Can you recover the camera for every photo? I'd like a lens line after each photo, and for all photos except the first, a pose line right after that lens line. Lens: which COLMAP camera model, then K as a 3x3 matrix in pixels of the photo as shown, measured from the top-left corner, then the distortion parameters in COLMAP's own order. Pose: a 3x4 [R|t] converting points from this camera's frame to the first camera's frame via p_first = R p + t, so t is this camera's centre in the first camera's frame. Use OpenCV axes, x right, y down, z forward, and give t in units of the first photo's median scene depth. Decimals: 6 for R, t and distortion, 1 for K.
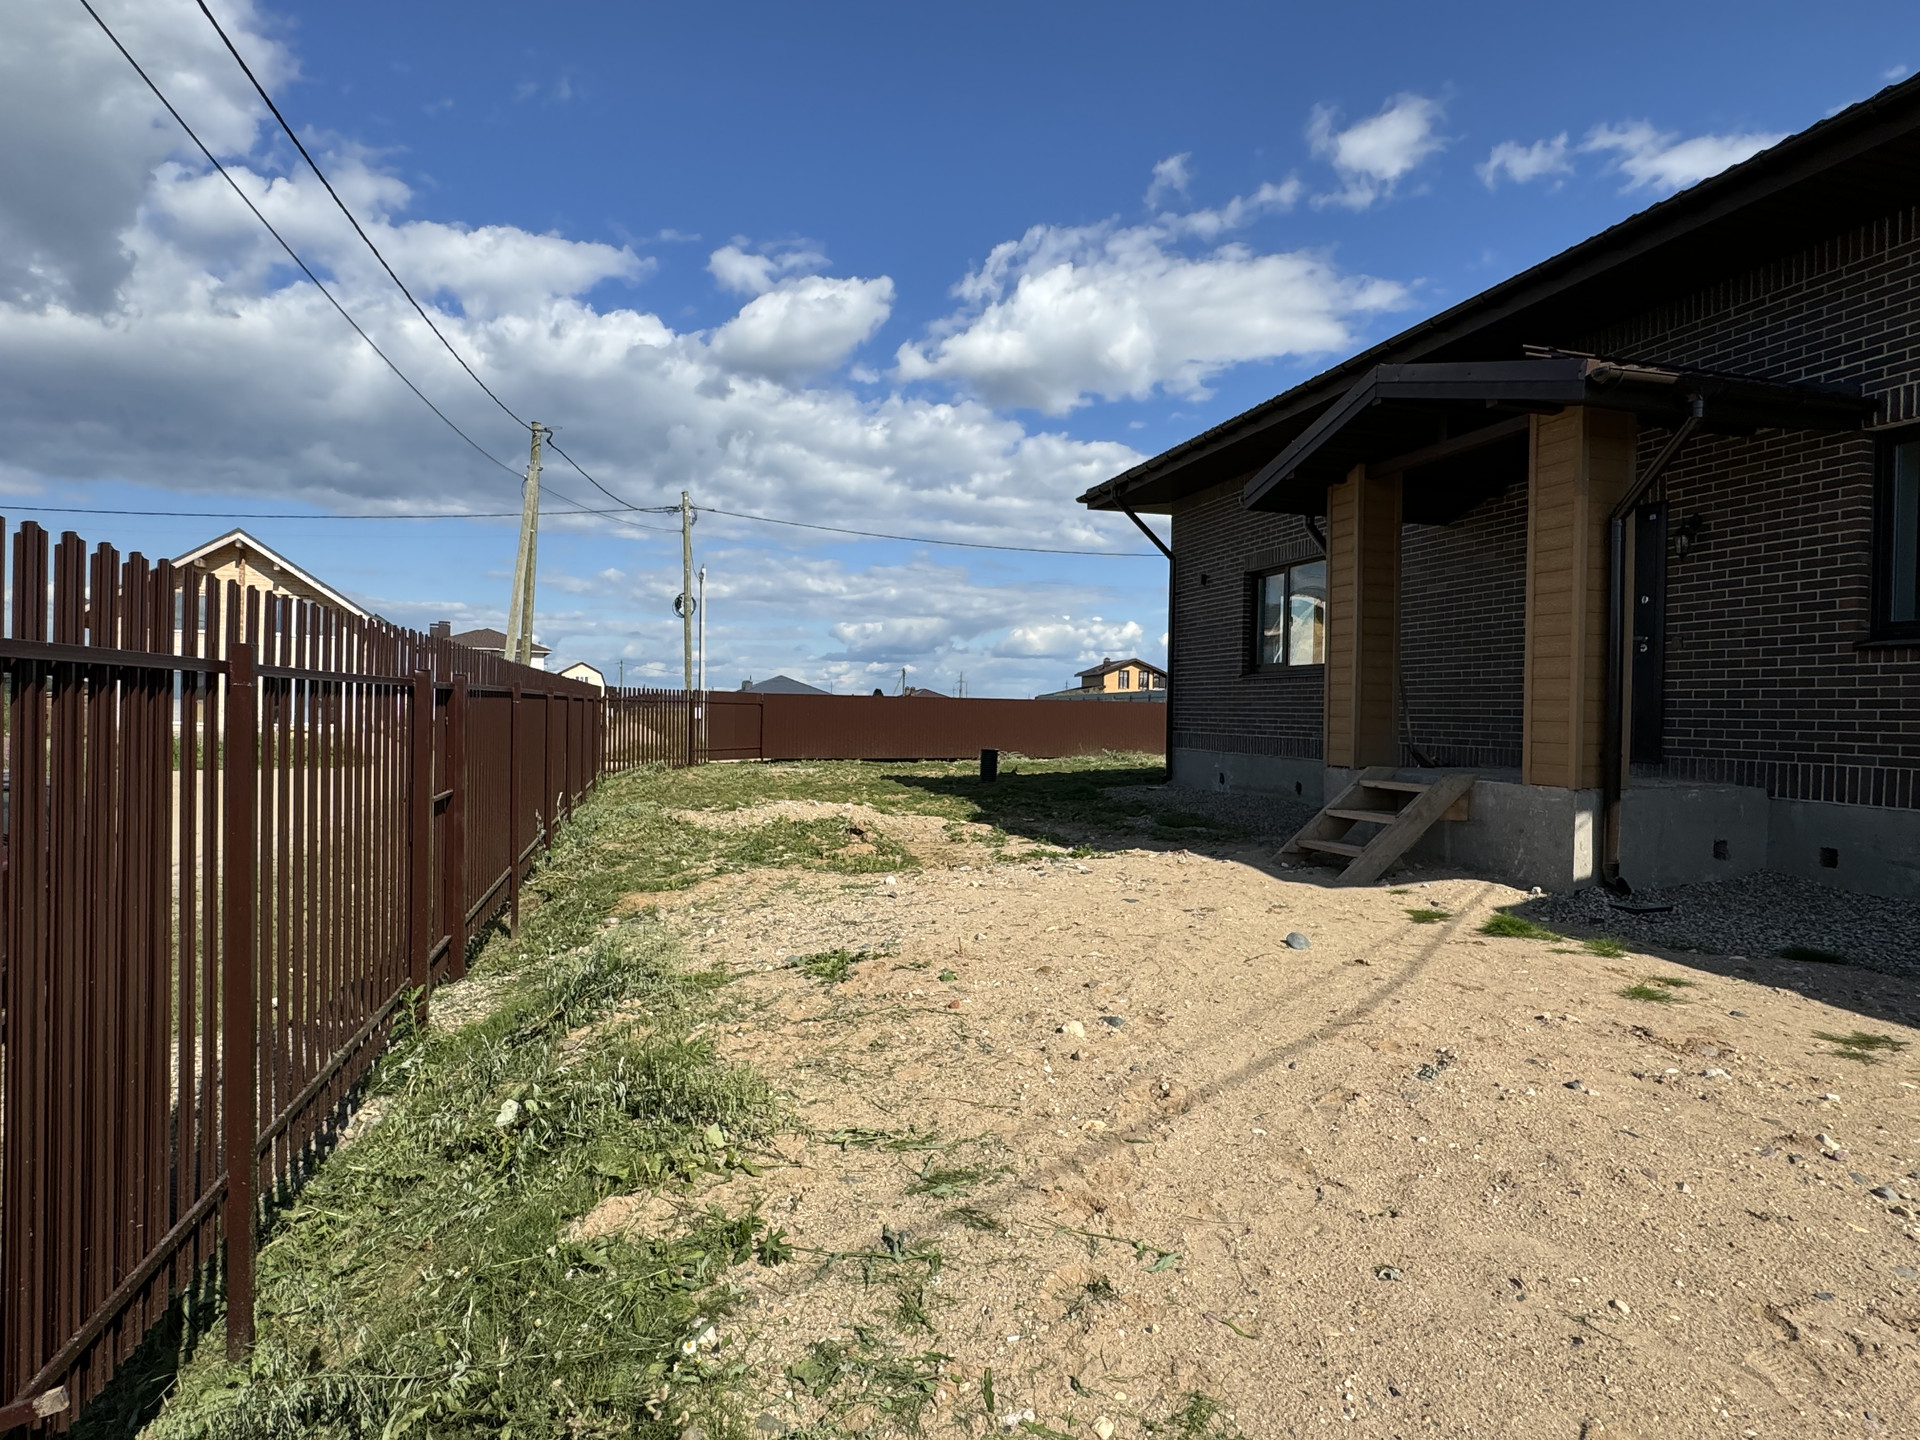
lens RADIAL K [[1055.9, 0, 960.0], [0, 1055.9, 720.0], [0, 0, 1]] dist [0.002467, 0.001595]
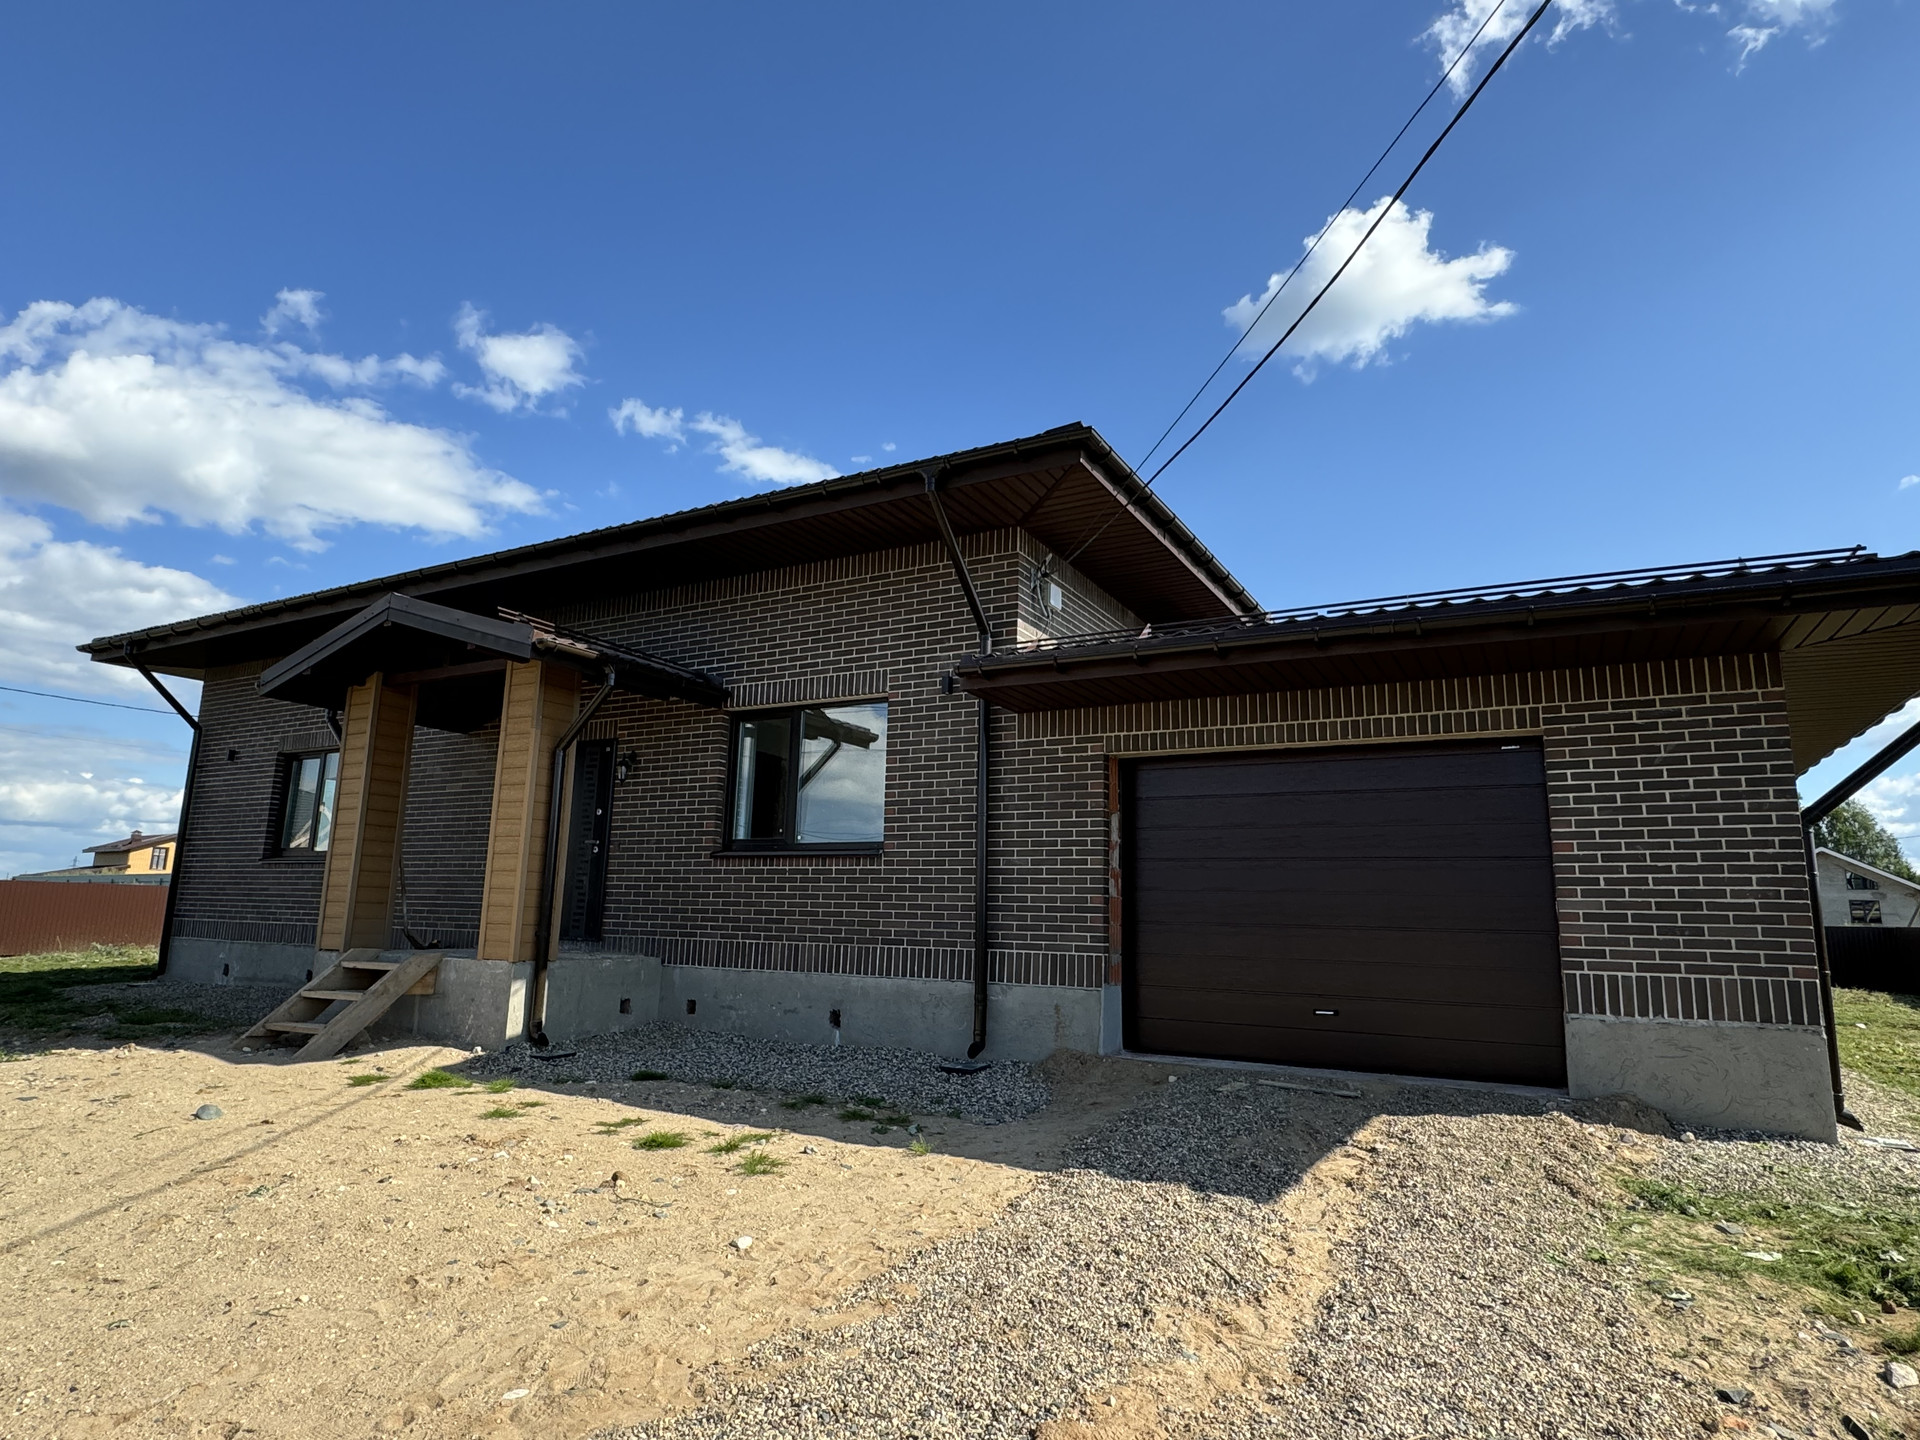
lens RADIAL K [[1058.1, 0, 960.1], [0, 1058.1, 738.8], [0, 0, 1]] dist [-0.003061, -0.002254]
pose [[0.700215, 0.116763, 0.704319, 0.032906], [-0.002557, 0.986939, -0.161073, 0.003939], [-0.713928, 0.110985, 0.691368, -0.183169]]
